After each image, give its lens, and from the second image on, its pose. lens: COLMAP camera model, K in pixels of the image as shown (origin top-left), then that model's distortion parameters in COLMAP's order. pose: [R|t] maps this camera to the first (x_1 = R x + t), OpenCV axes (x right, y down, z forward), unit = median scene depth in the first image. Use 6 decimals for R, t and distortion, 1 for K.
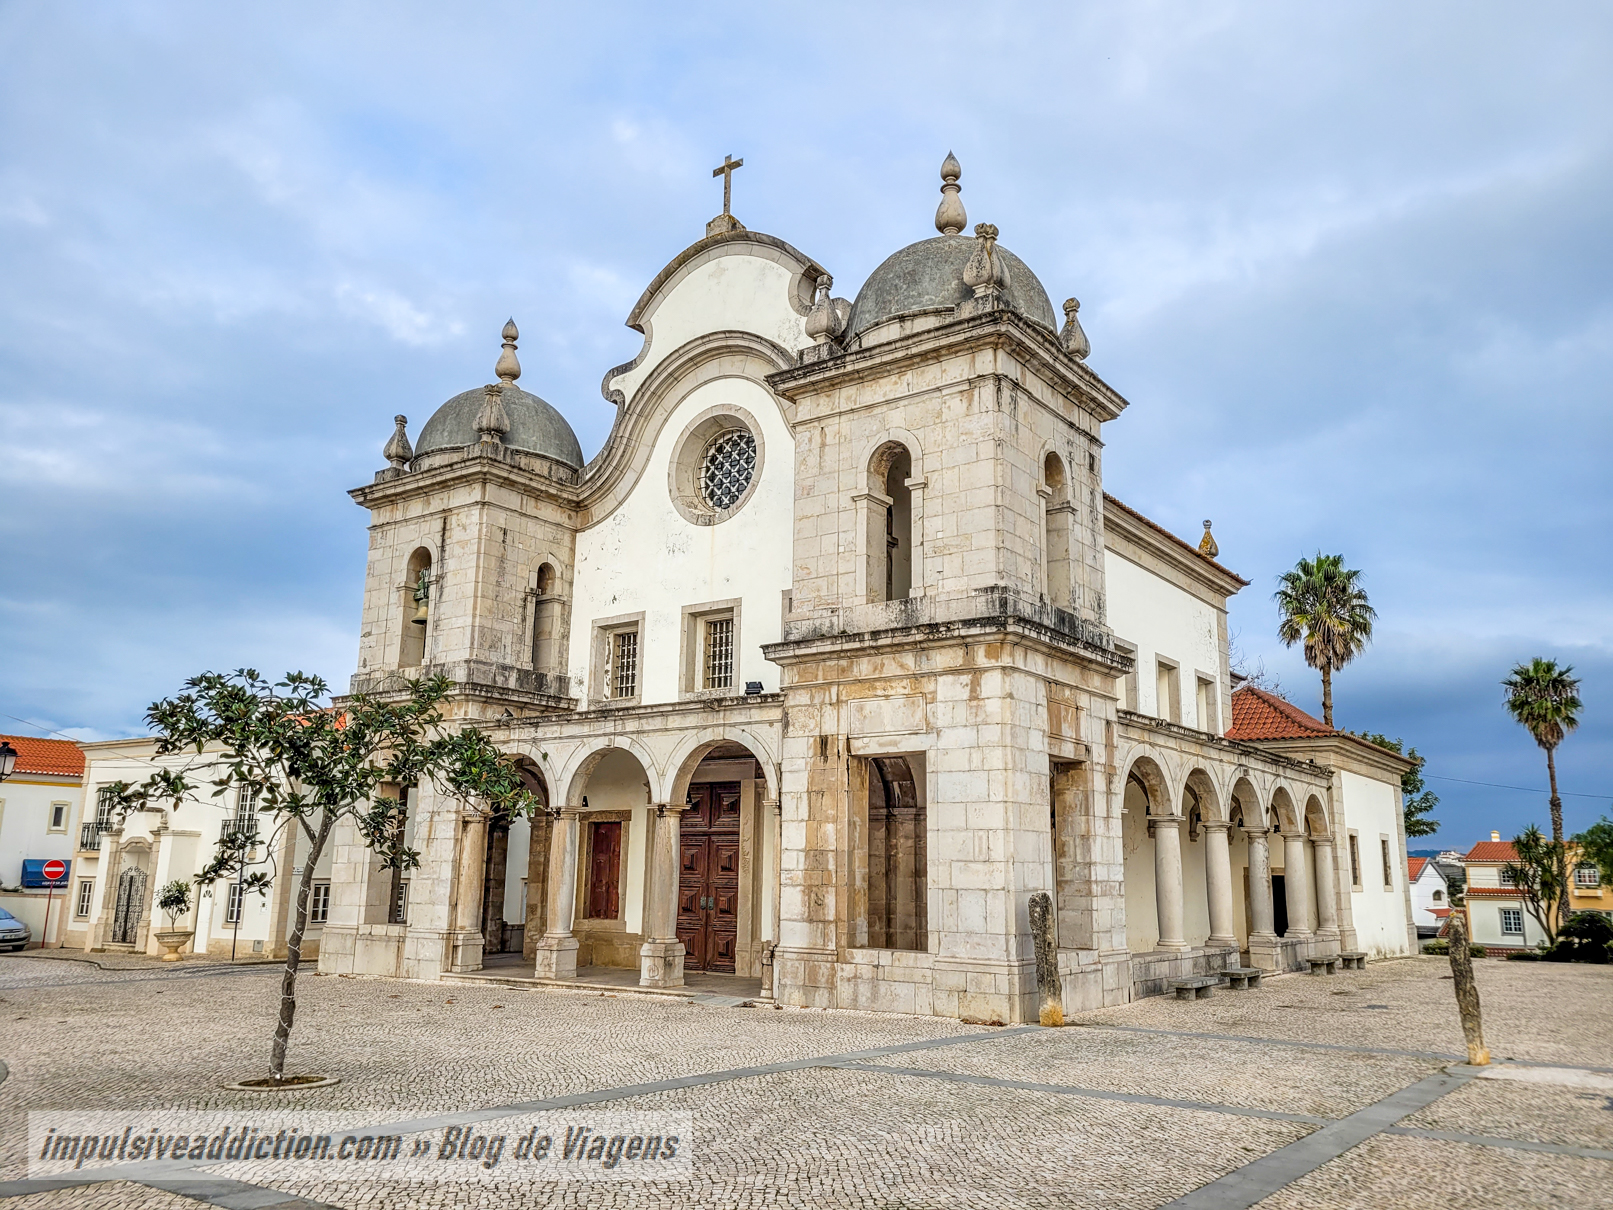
lens RADIAL K [[1232.3, 0, 809.0], [0, 1232.3, 603.9], [0, 0, 1]] dist [0.056763, -0.024274]
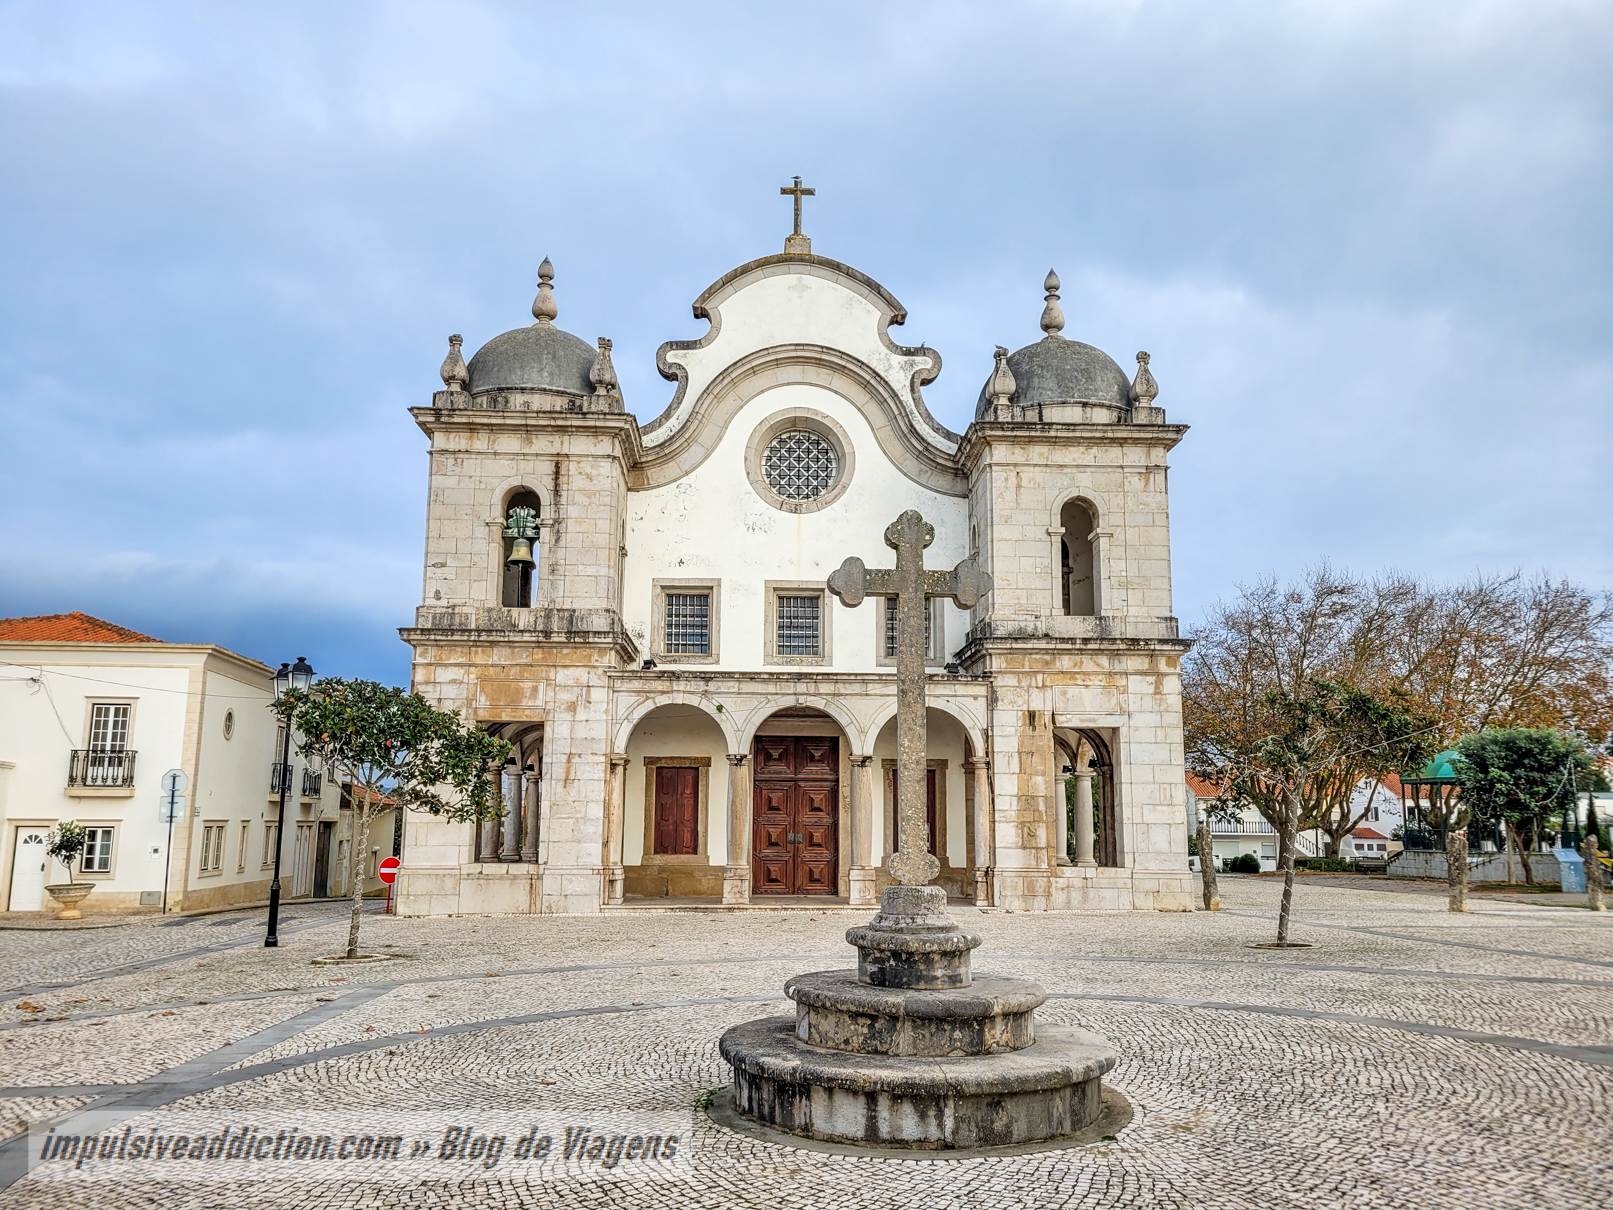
lens RADIAL K [[1232.3, 0, 816.4], [0, 1232.3, 619.1], [0, 0, 1]] dist [0.056763, -0.024274]
pose [[0.782020, 0.096135, 0.615794, -0.969713], [-0.130547, 0.991381, 0.011016, 0.023859], [-0.609428, -0.089005, 0.787830, 0.098393]]
